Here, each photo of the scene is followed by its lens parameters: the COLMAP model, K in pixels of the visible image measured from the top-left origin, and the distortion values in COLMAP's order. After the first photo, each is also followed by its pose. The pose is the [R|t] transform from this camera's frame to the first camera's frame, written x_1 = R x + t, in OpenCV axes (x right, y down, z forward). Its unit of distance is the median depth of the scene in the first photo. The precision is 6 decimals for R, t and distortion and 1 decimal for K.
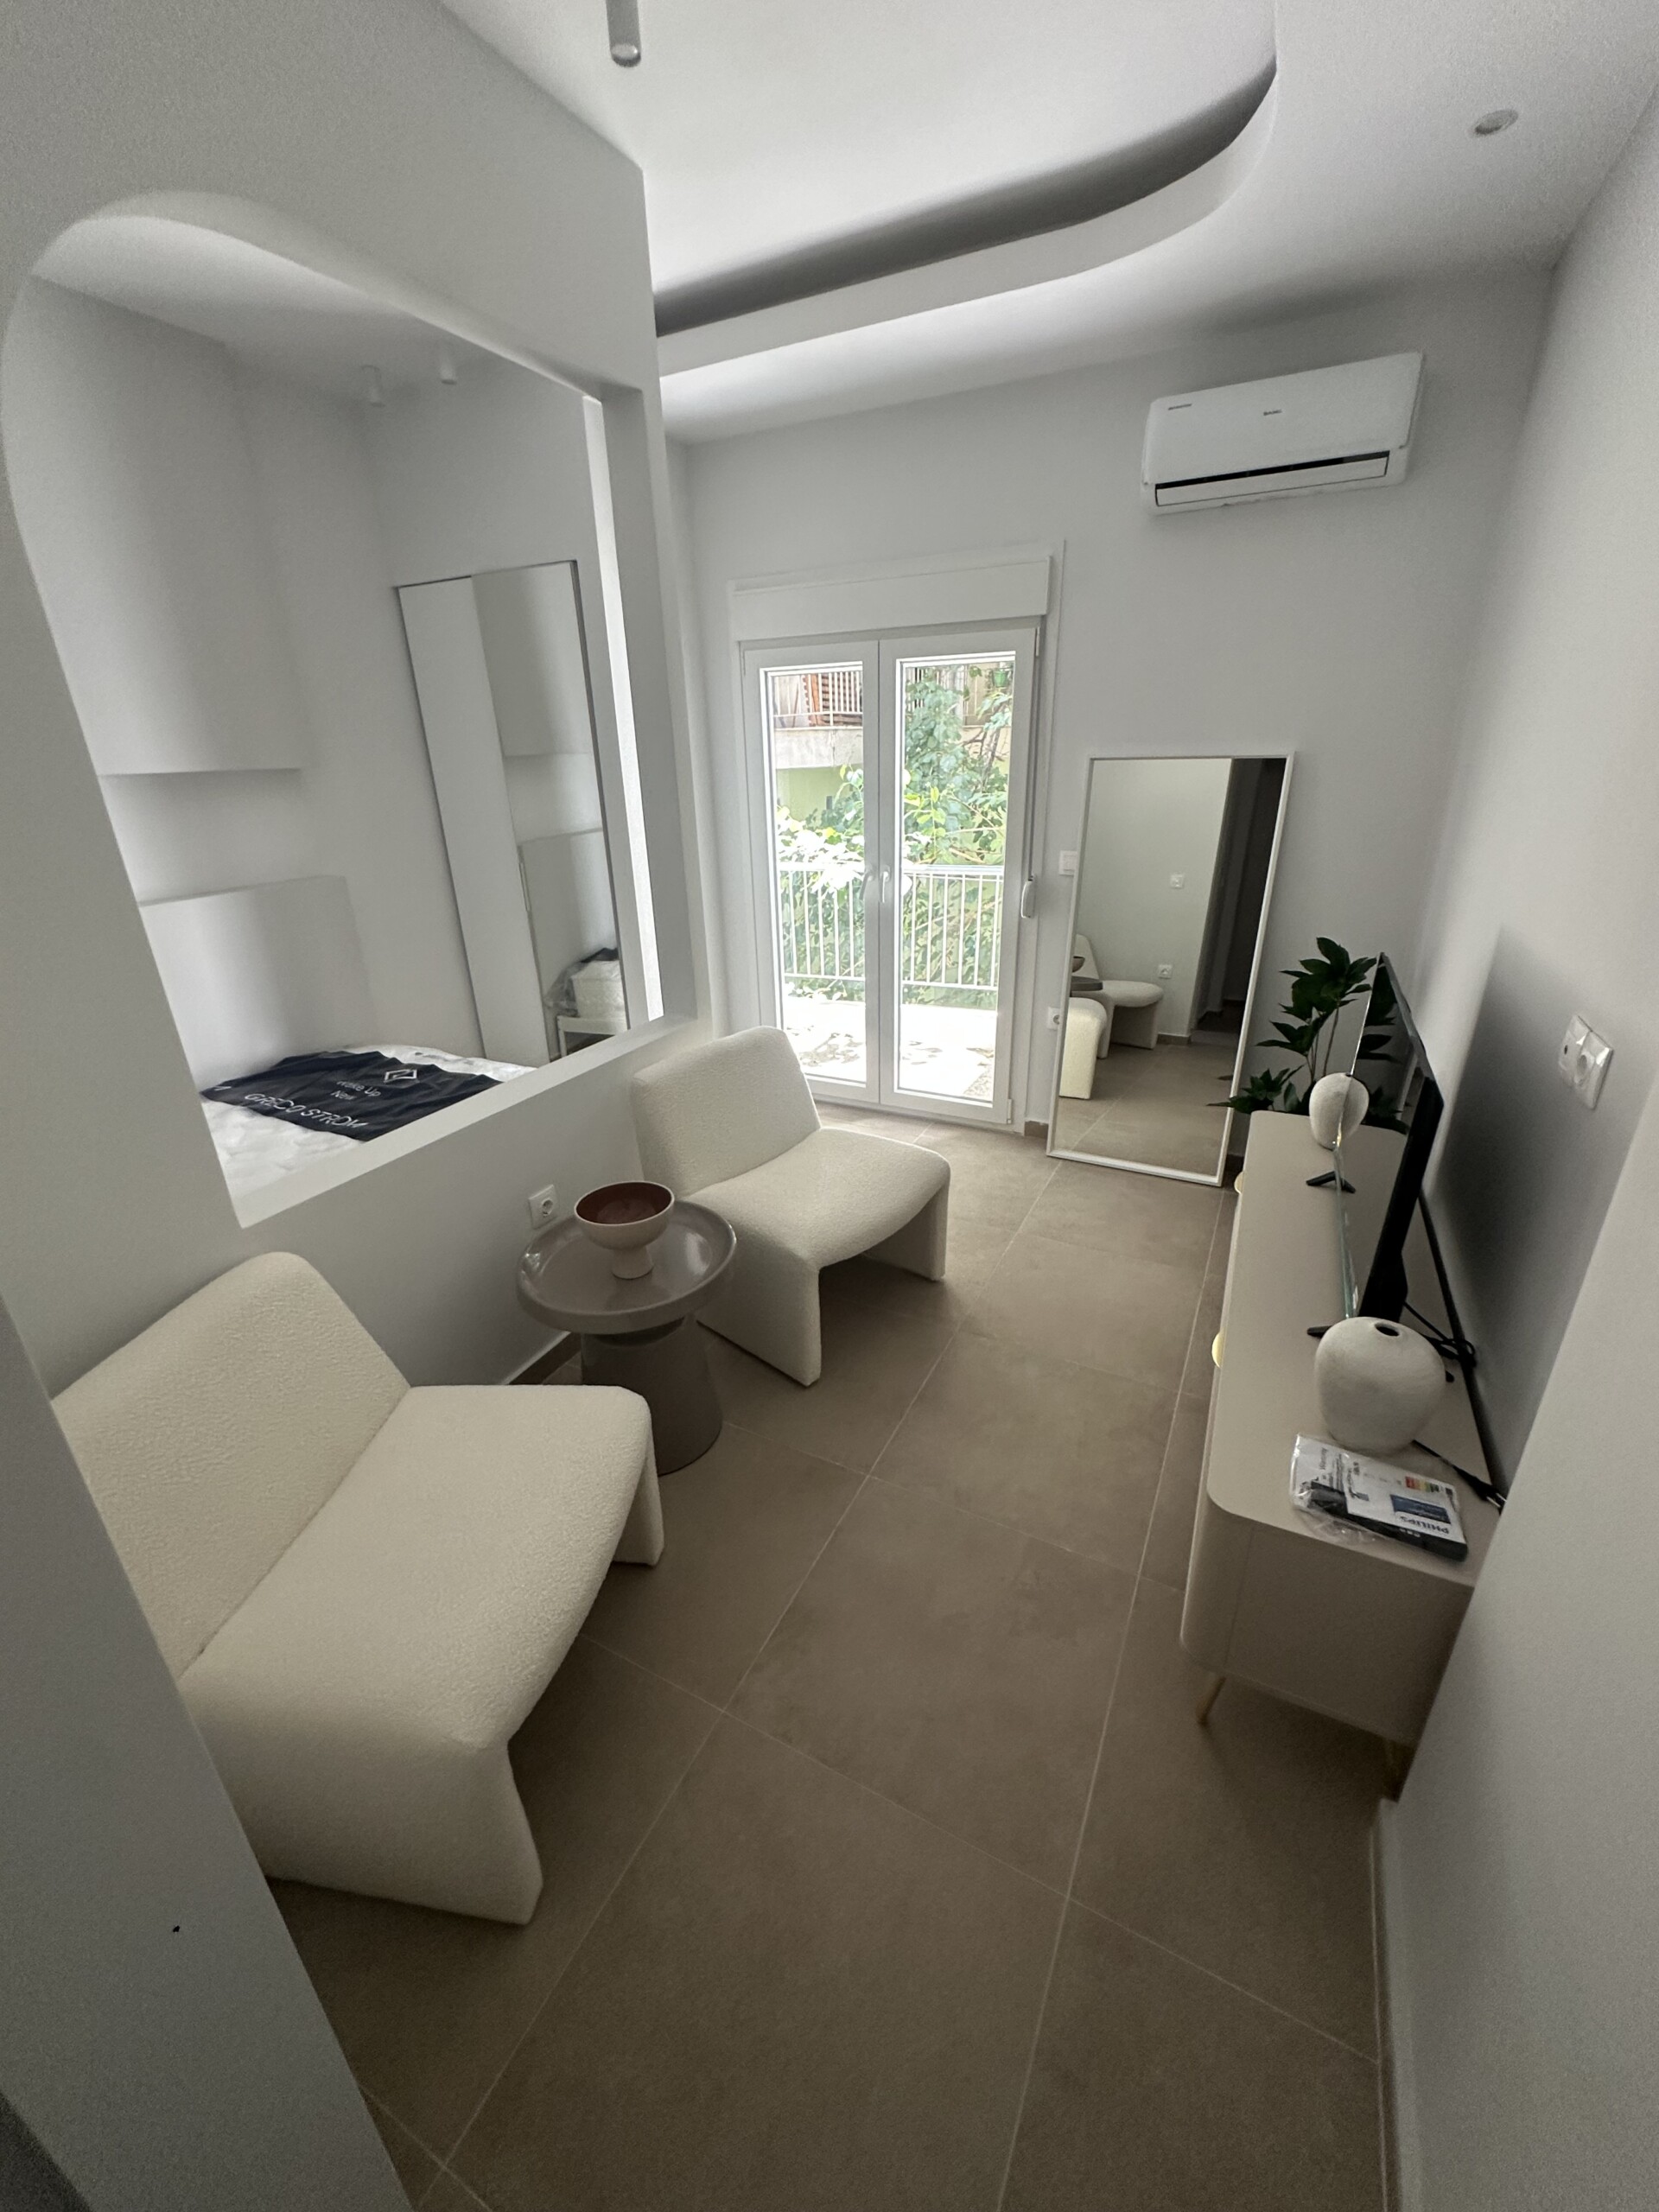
lens RADIAL K [[887.1, 0, 827.7], [0, 887.1, 1105.6], [0, 0, 1]] dist [0.004006, 0.000562]
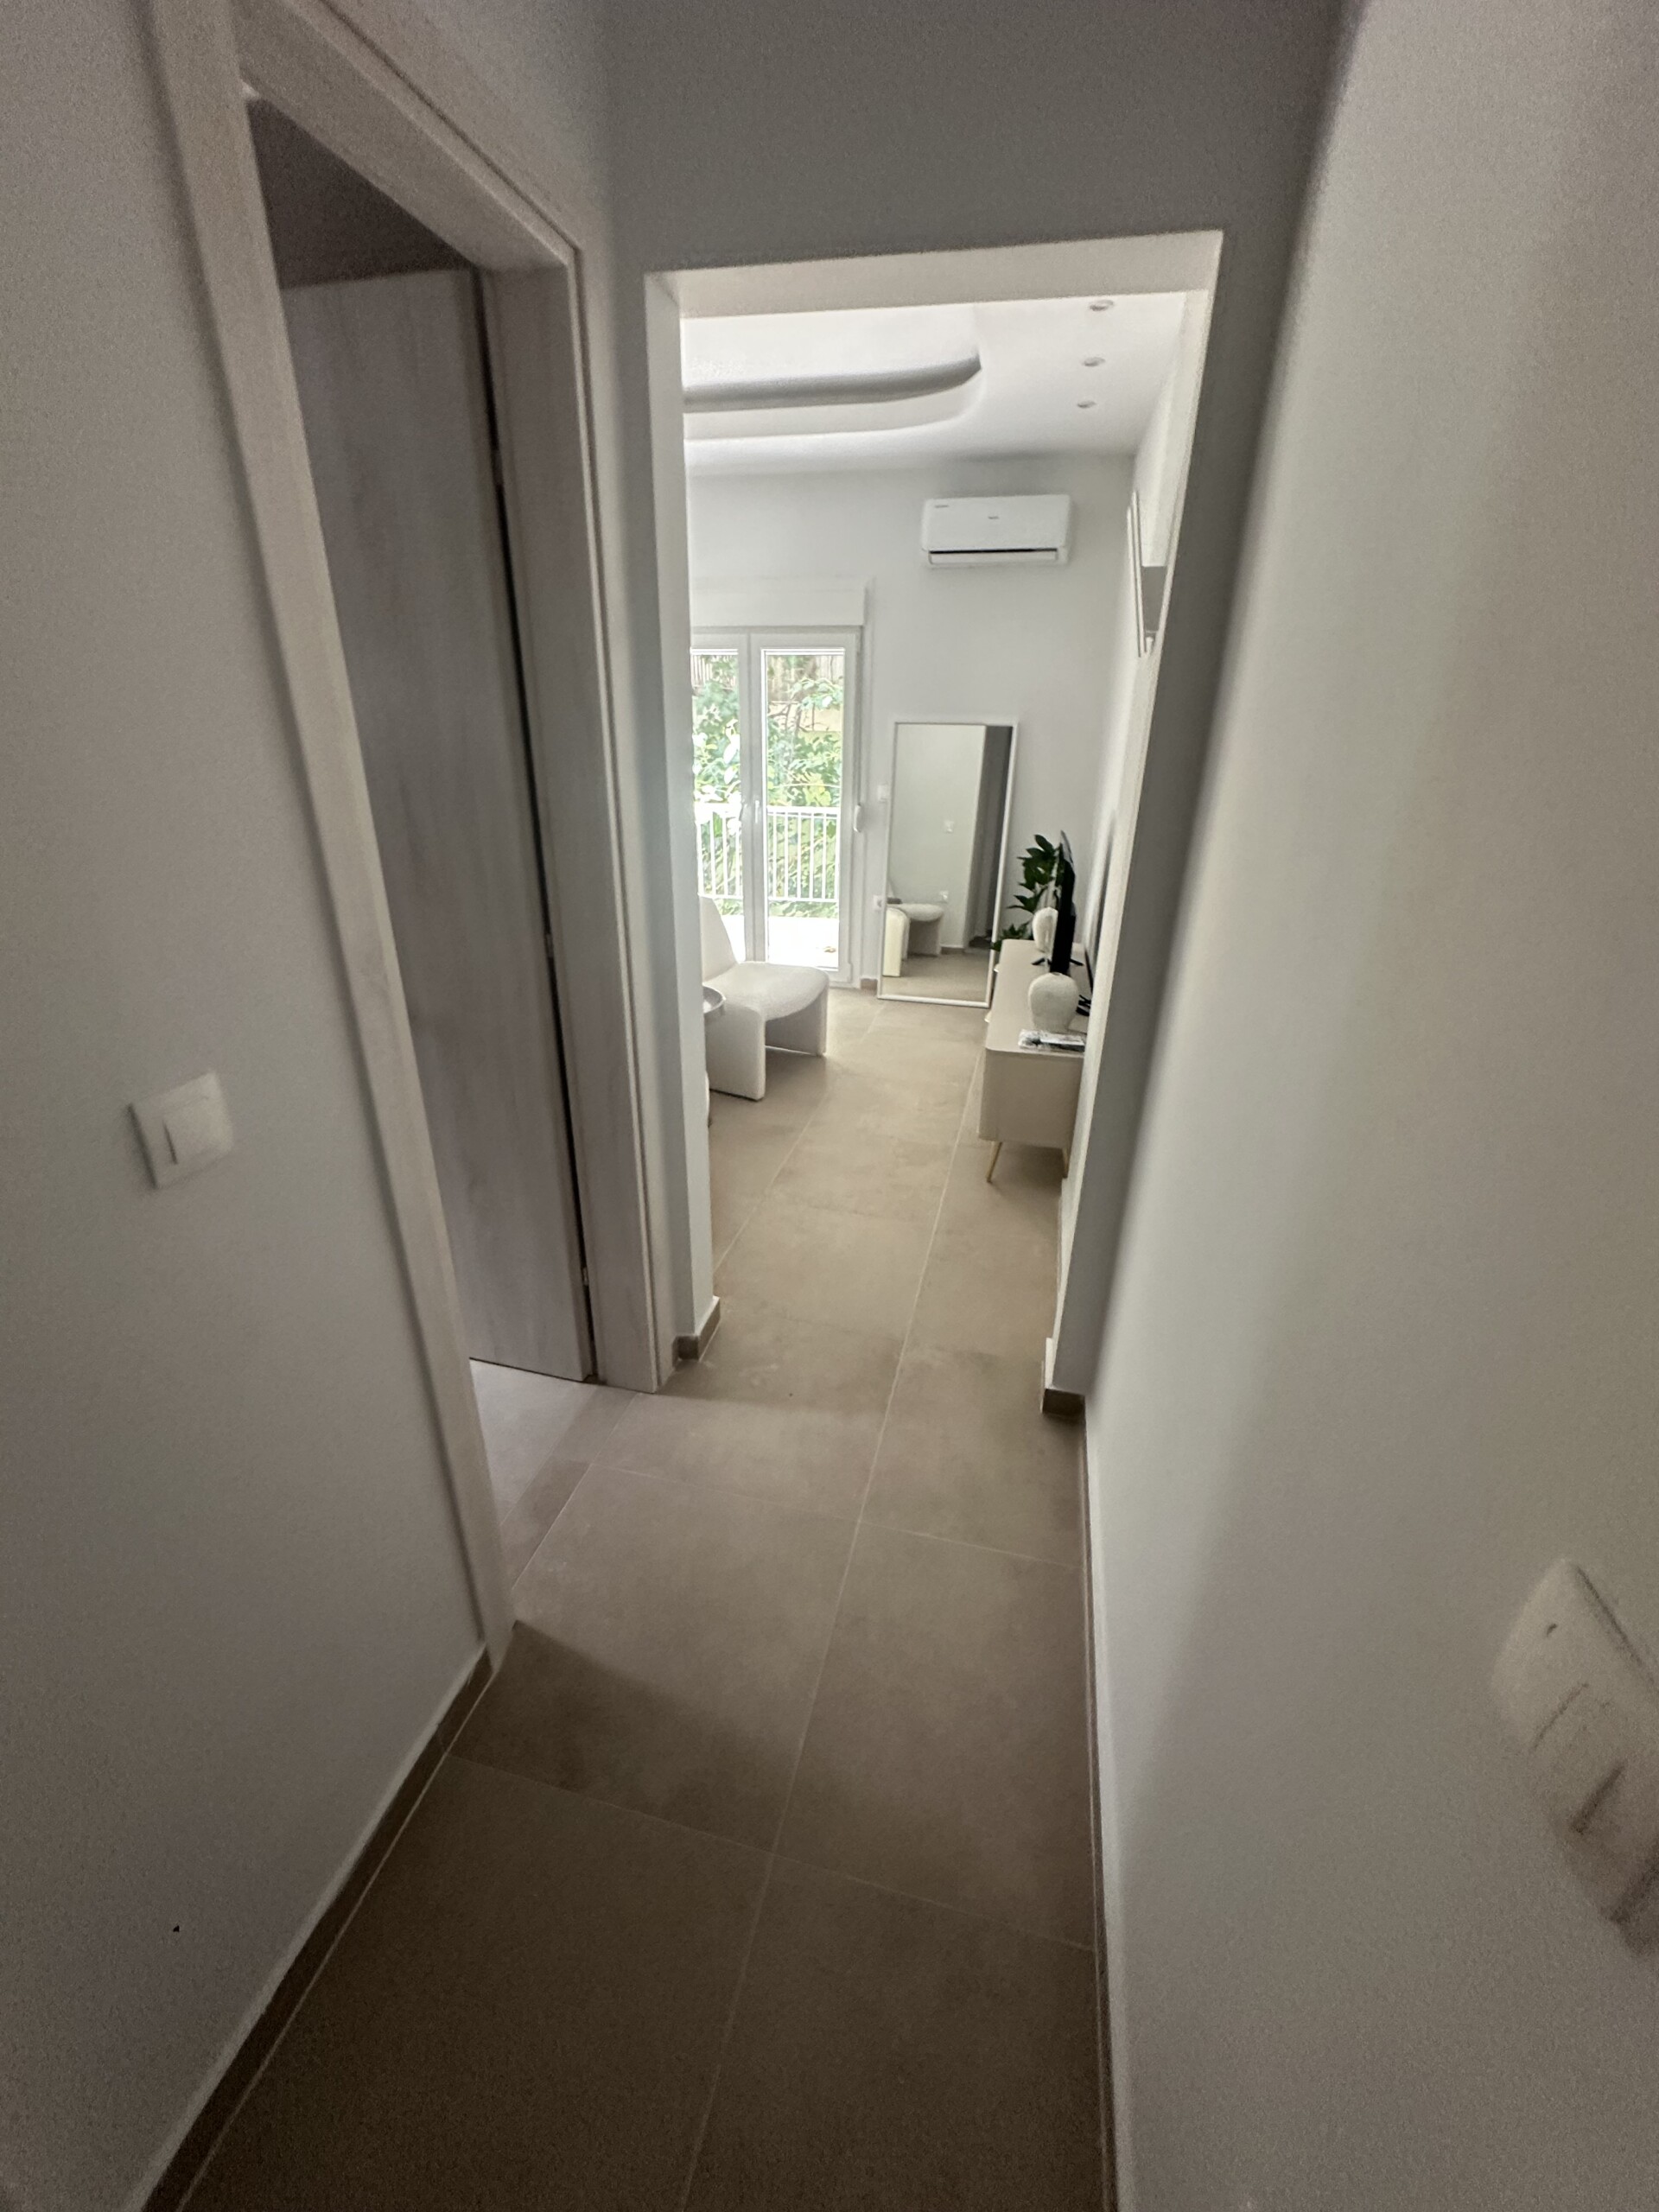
lens RADIAL K [[891.3, 0, 820.8], [0, 891.3, 1113.5], [0, 0, 1]] dist [-0.001932, 0.000488]
pose [[0.973066, -0.058877, 0.222883, -0.211827], [0.052926, 0.998067, 0.032587, 0.223767], [-0.224371, -0.019913, 0.974300, -0.478378]]
